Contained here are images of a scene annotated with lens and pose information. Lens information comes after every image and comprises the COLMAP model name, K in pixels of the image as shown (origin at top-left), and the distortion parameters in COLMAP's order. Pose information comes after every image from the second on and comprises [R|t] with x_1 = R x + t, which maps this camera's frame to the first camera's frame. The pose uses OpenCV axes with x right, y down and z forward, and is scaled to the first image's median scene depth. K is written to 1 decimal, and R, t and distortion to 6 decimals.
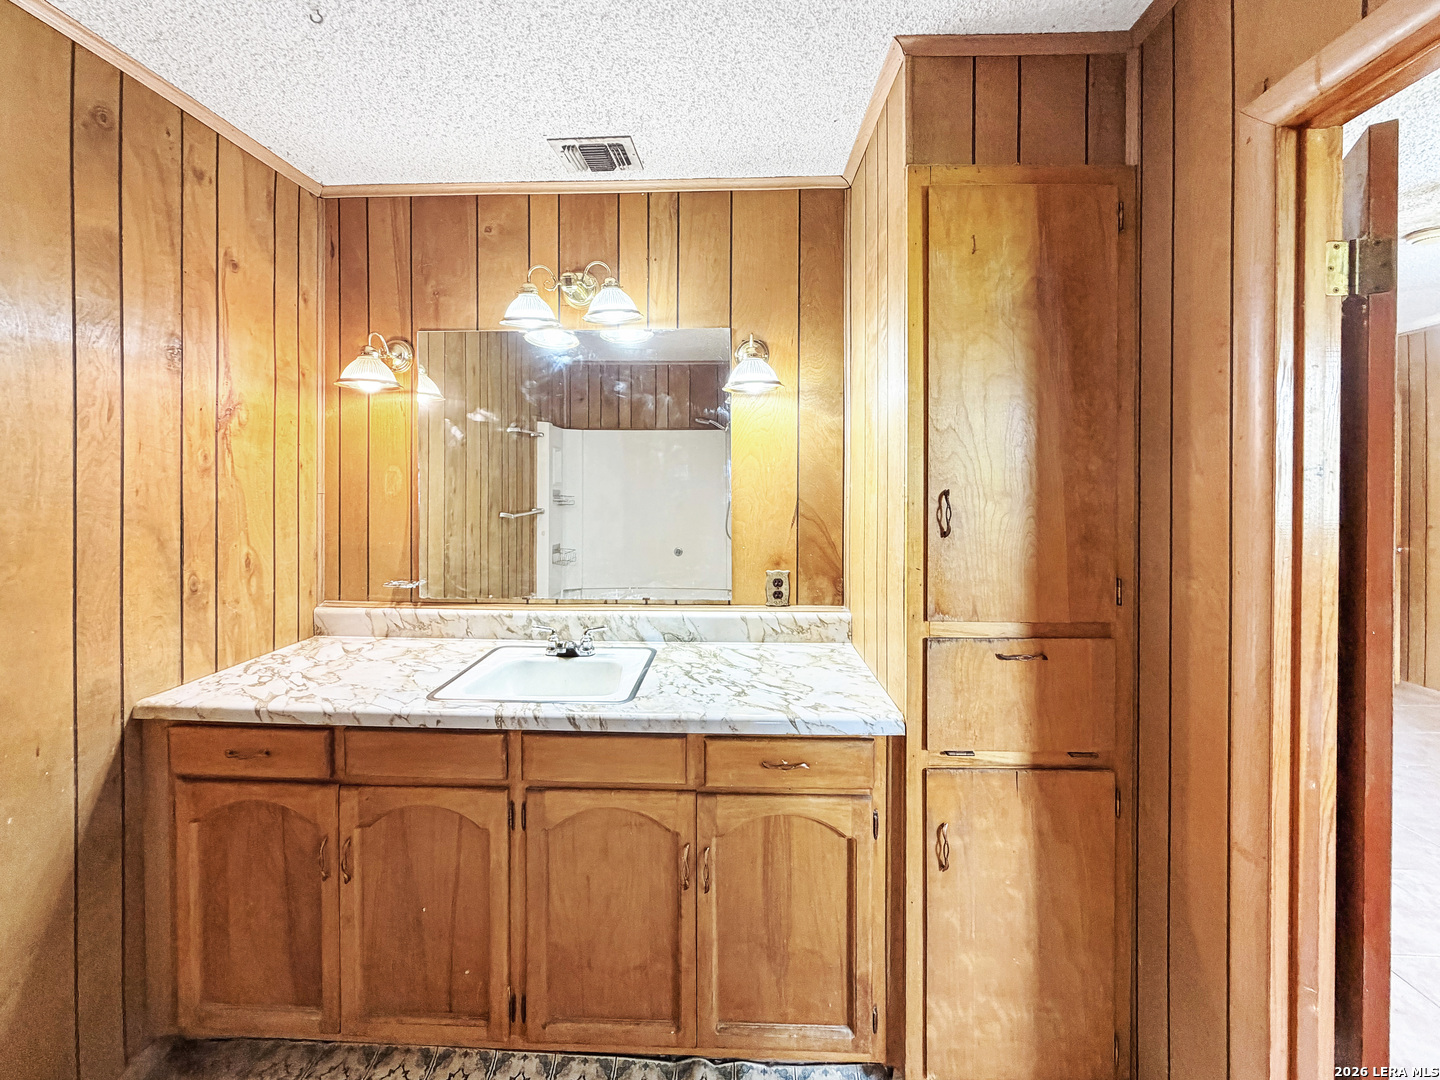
lens RADIAL K [[594.1, 0, 713.0], [0, 594.1, 483.3], [0, 0, 1]] dist [-0.002260, 0.001127]
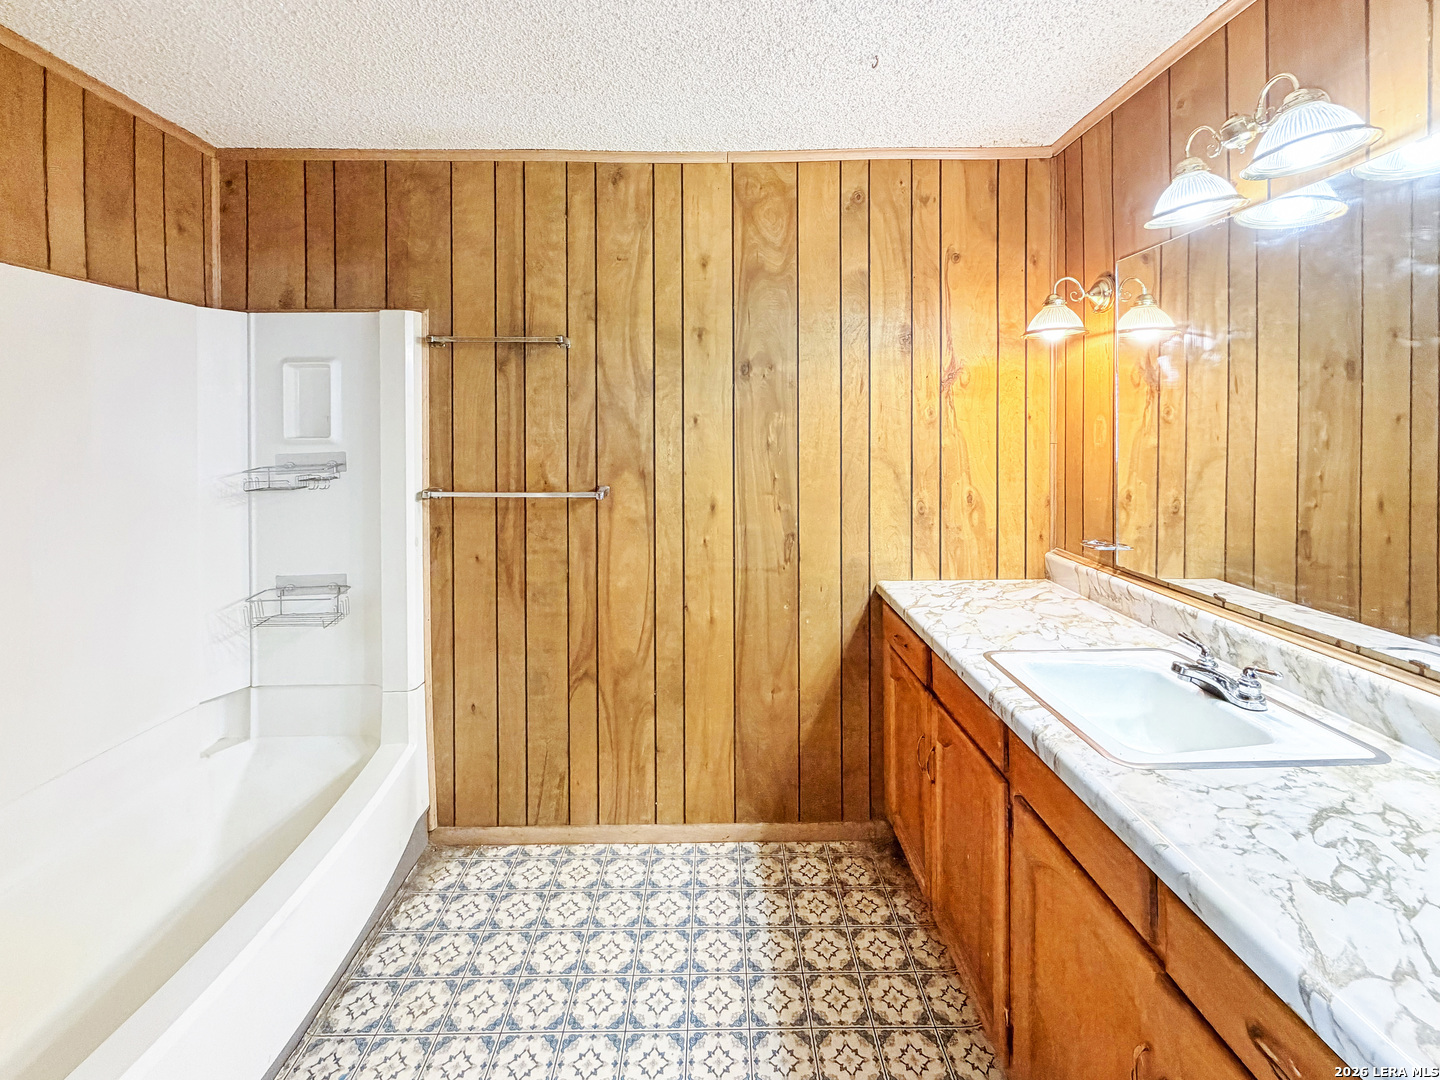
lens RADIAL K [[594.1, 0, 710.8], [0, 594.1, 432.2], [0, 0, 1]] dist [-0.002260, 0.001127]
pose [[0.079246, 0.006514, -0.996834, 0.386412], [-0.003949, 0.999973, 0.006221, -0.007314], [0.996847, 0.003443, 0.079270, 0.385924]]
